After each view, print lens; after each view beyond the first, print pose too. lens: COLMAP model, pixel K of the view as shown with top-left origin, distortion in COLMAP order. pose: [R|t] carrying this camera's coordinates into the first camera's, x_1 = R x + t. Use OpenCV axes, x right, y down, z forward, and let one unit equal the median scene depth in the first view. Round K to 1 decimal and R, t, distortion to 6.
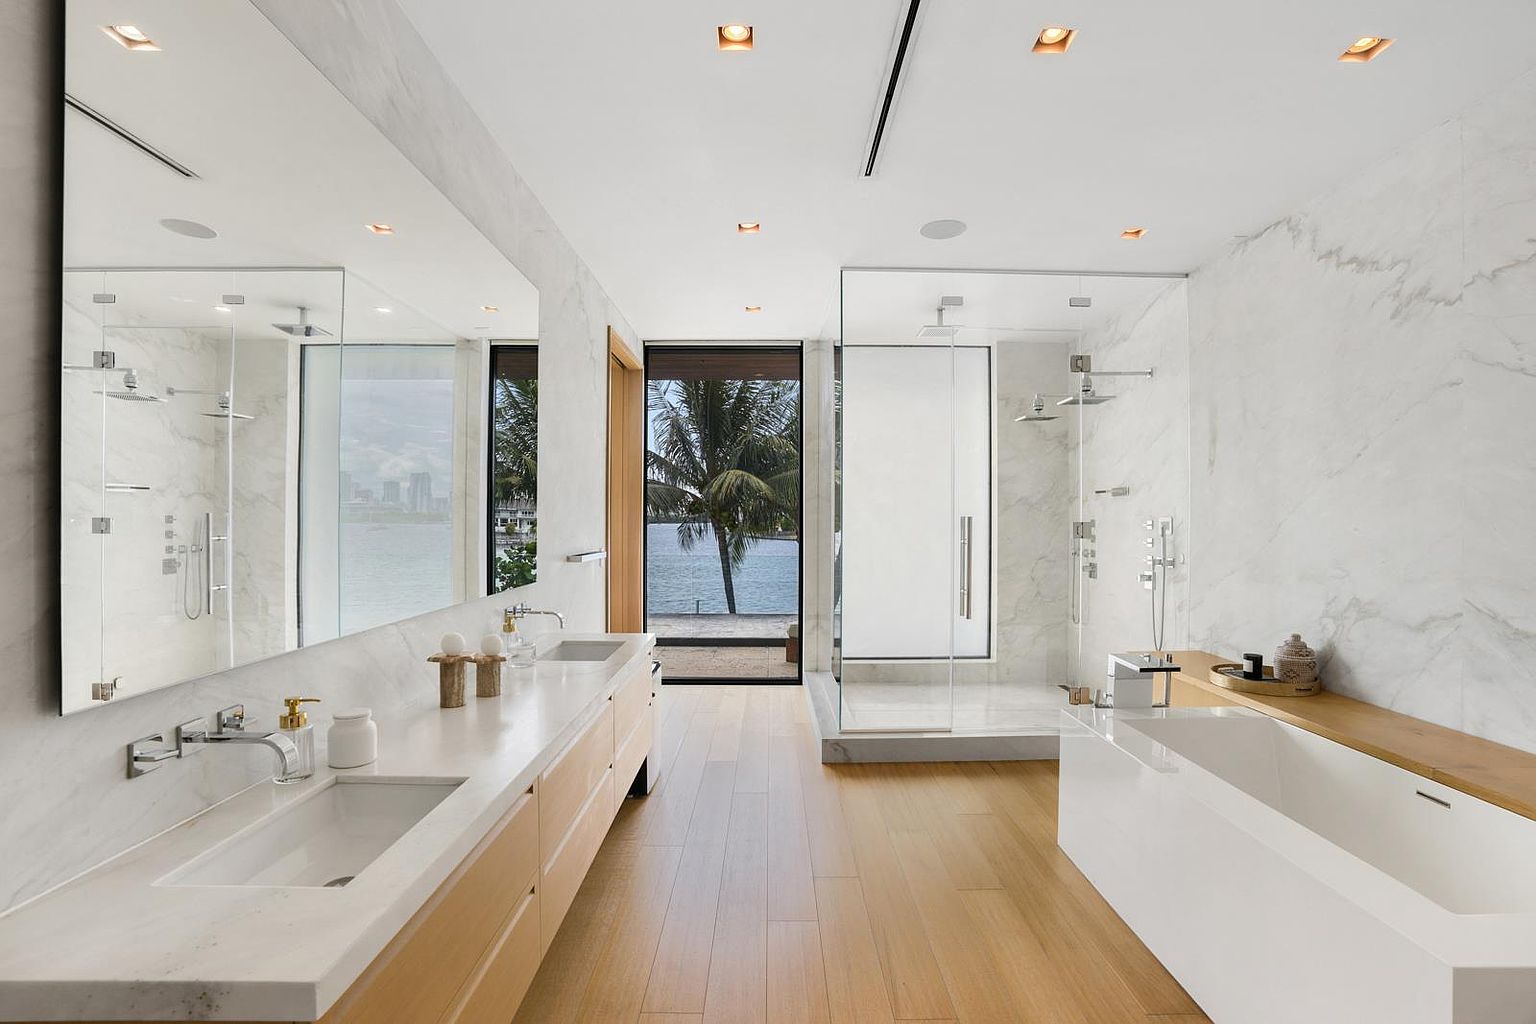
lens RADIAL K [[742.2, 0, 771.2], [0, 742.2, 514.8], [0, 0, 1]] dist [-0.063673, 0.029806]
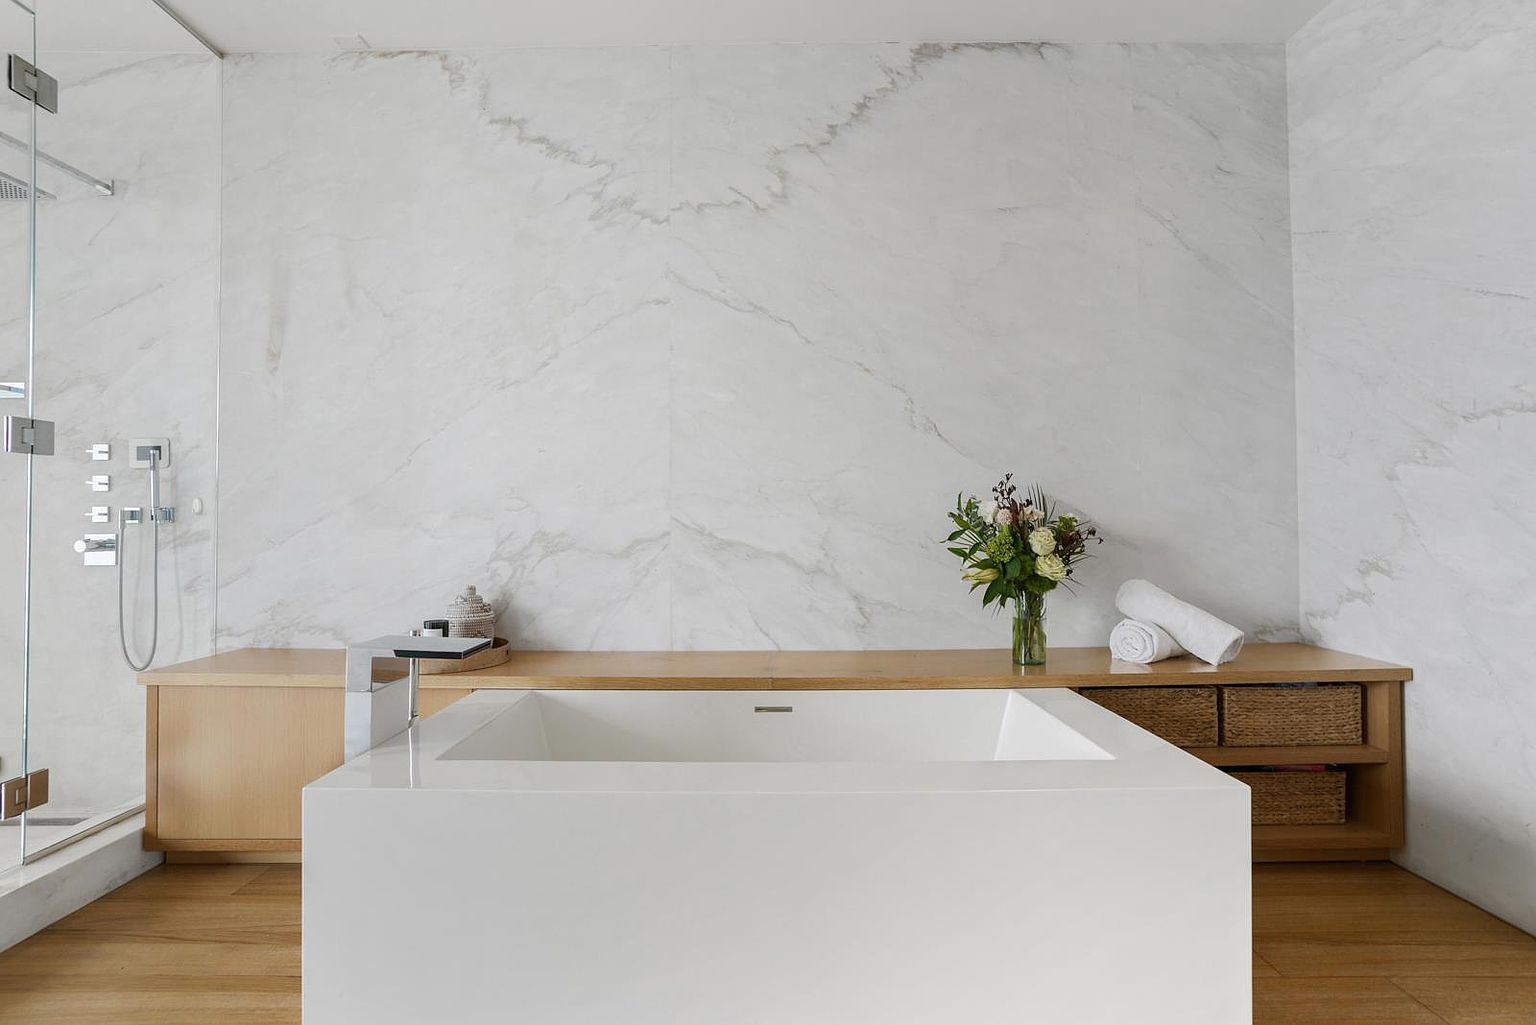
lens RADIAL K [[742.2, 0, 771.2], [0, 742.2, 515.3], [0, 0, 1]] dist [-0.063673, 0.029806]
pose [[0.002715, 0.018336, 0.999828, -0.054483], [0.003183, 0.999827, -0.018345, 0.111584], [-0.999991, 0.003233, 0.002656, 0.715138]]
